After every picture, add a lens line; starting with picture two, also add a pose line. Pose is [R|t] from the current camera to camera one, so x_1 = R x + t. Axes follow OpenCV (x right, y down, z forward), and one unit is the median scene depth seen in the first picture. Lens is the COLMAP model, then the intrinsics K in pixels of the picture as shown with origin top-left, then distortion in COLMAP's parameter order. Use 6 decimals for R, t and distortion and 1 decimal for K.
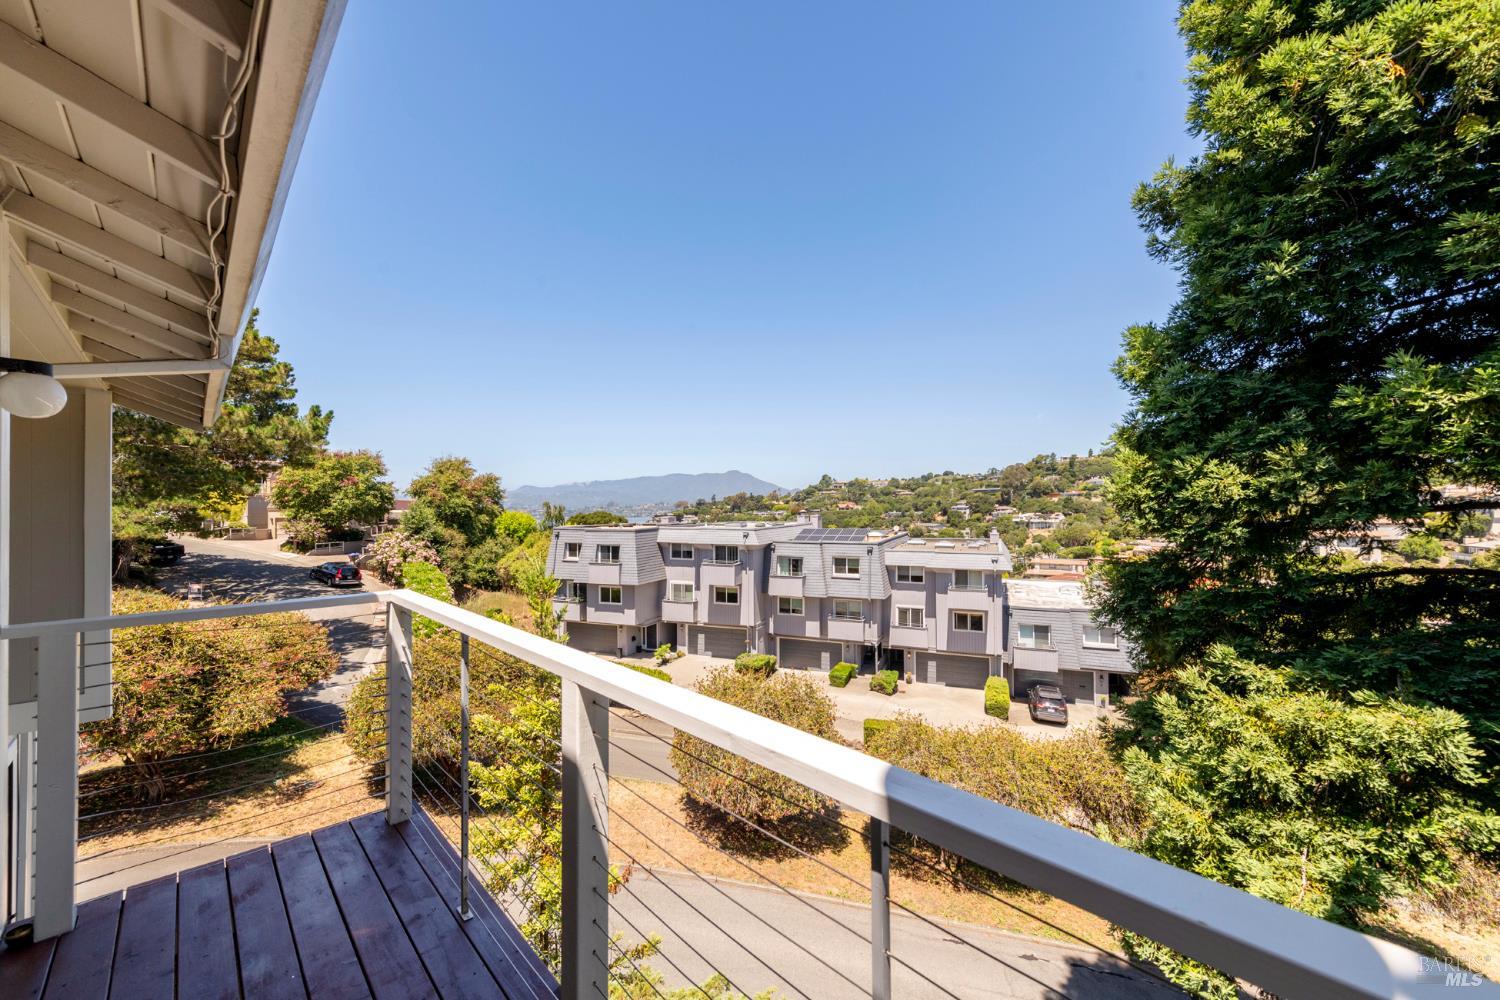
lens RADIAL K [[594.7, 0, 750.0], [0, 594.7, 500.0], [0, 0, 1]] dist [0.009072, -0.002292]
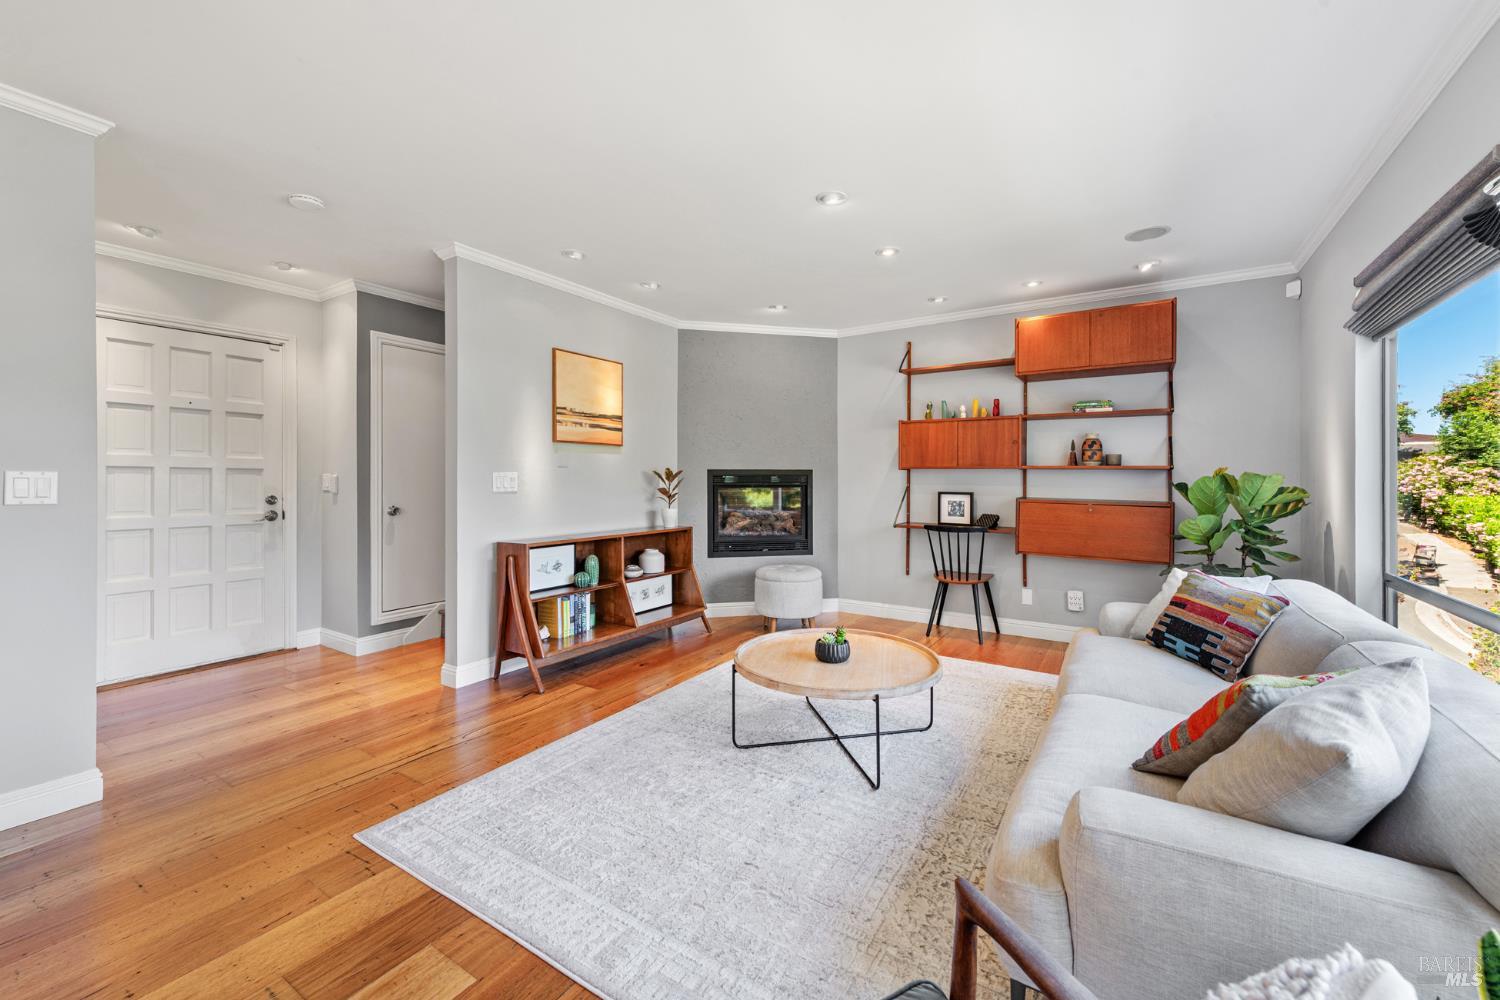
lens RADIAL K [[592.6, 0, 753.1], [0, 592.6, 478.4], [0, 0, 1]] dist [0.010244, -0.000090]
pose [[0.245442, 0.005639, -0.969395, -0.109841], [0.010815, 0.999905, 0.008555, 0.075106], [0.969351, -0.012584, 0.245357, 0.045226]]
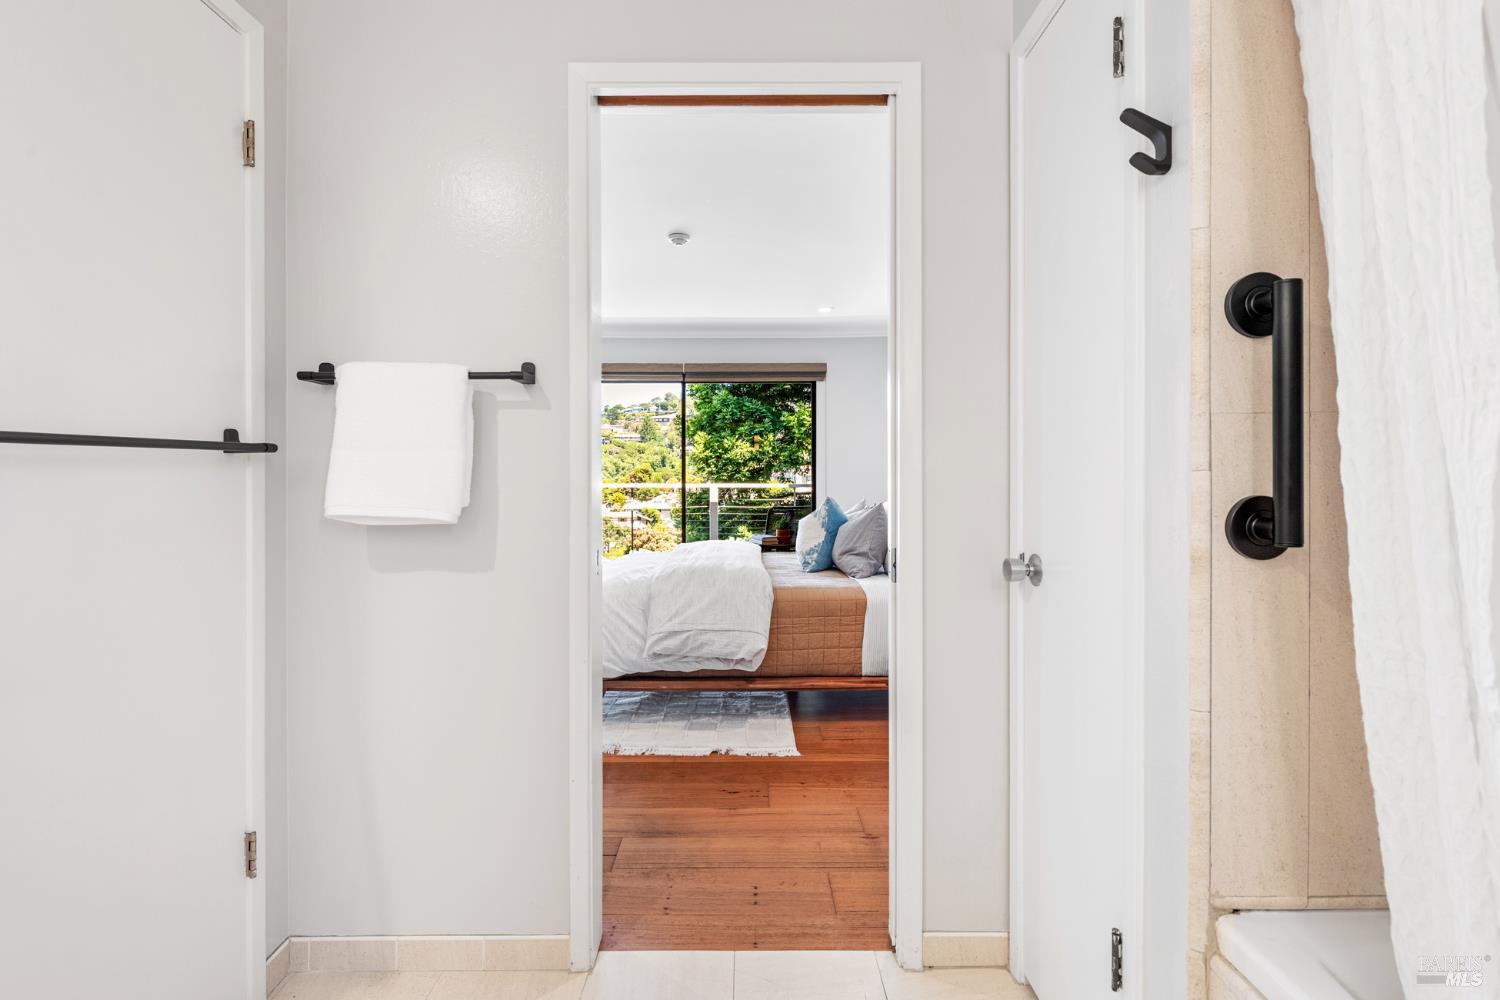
lens RADIAL K [[692.5, 0, 747.0], [0, 692.5, 476.3], [0, 0, 1]] dist [-0.000120, -0.000204]
pose [[0.680326, 0.002560, 0.732906, -0.143166], [-0.012008, 0.999899, 0.007654, 0.006265], [-0.732812, -0.014008, 0.680287, -0.098726]]
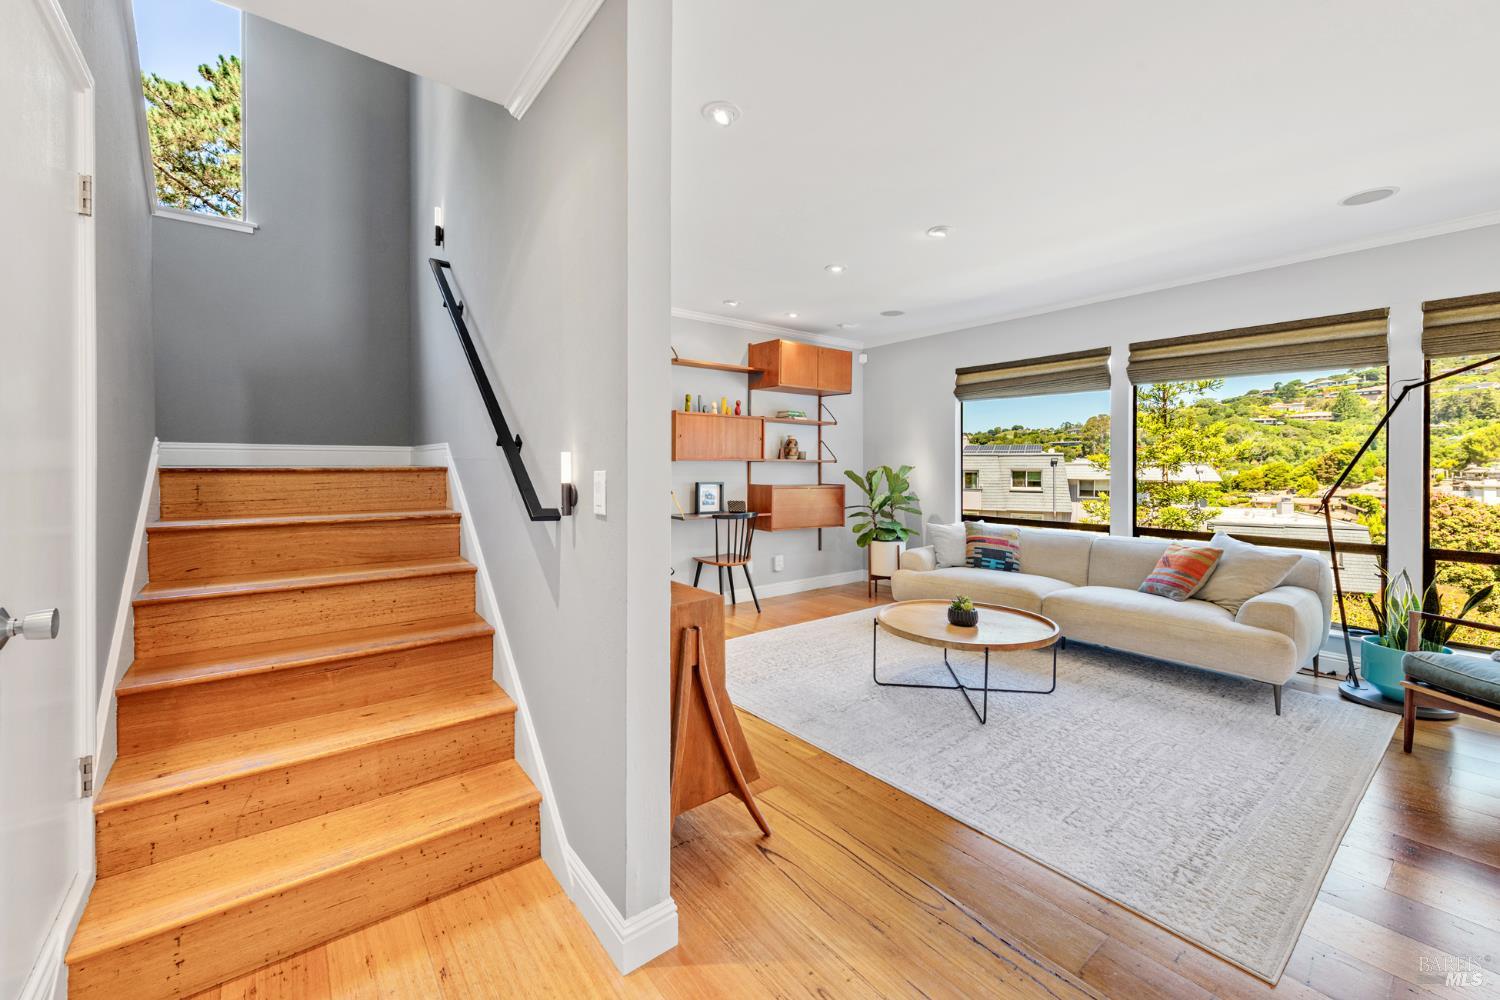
lens RADIAL K [[602.6, 0, 743.4], [0, 602.6, 462.4], [0, 0, 1]] dist [-0.000705, -0.001087]
pose [[0.995211, 0.005150, -0.097613, -0.188691], [-0.004246, 0.999946, 0.009471, 0.073887], [0.097656, -0.009011, 0.995179, -0.009706]]
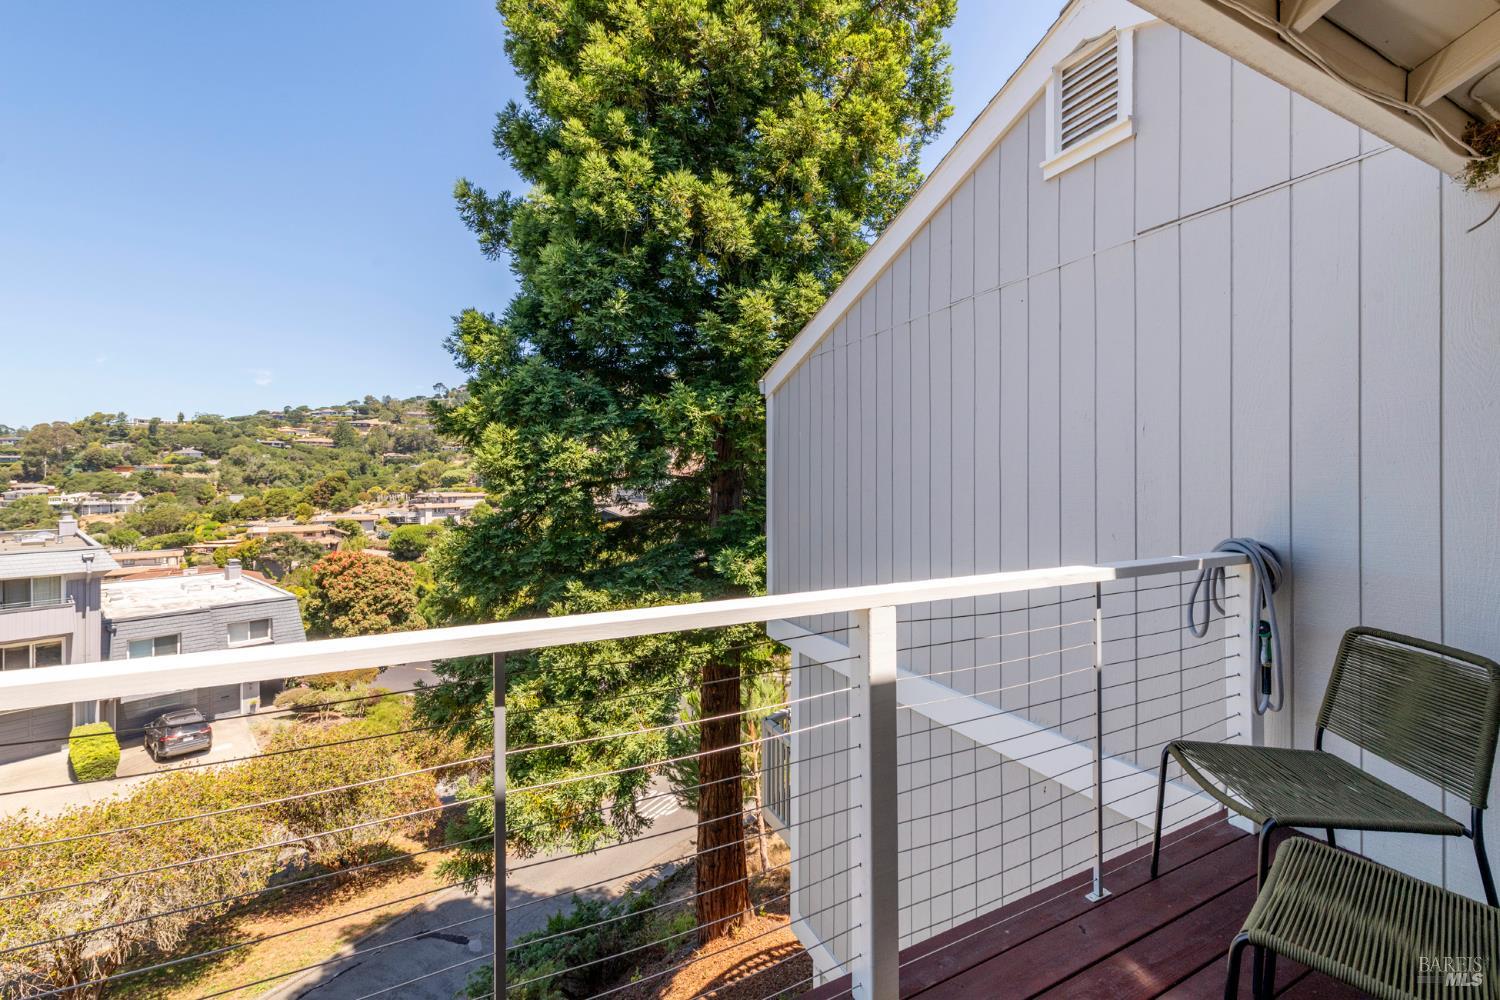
lens RADIAL K [[609.6, 0, 766.1], [0, 609.6, 478.1], [0, 0, 1]] dist [0.007022, -0.003344]
pose [[0.280114, 0.007941, 0.959934, -0.050538], [-0.009694, 0.999938, -0.005444, 0.002975], [-0.959918, -0.007780, 0.280174, 0.032674]]
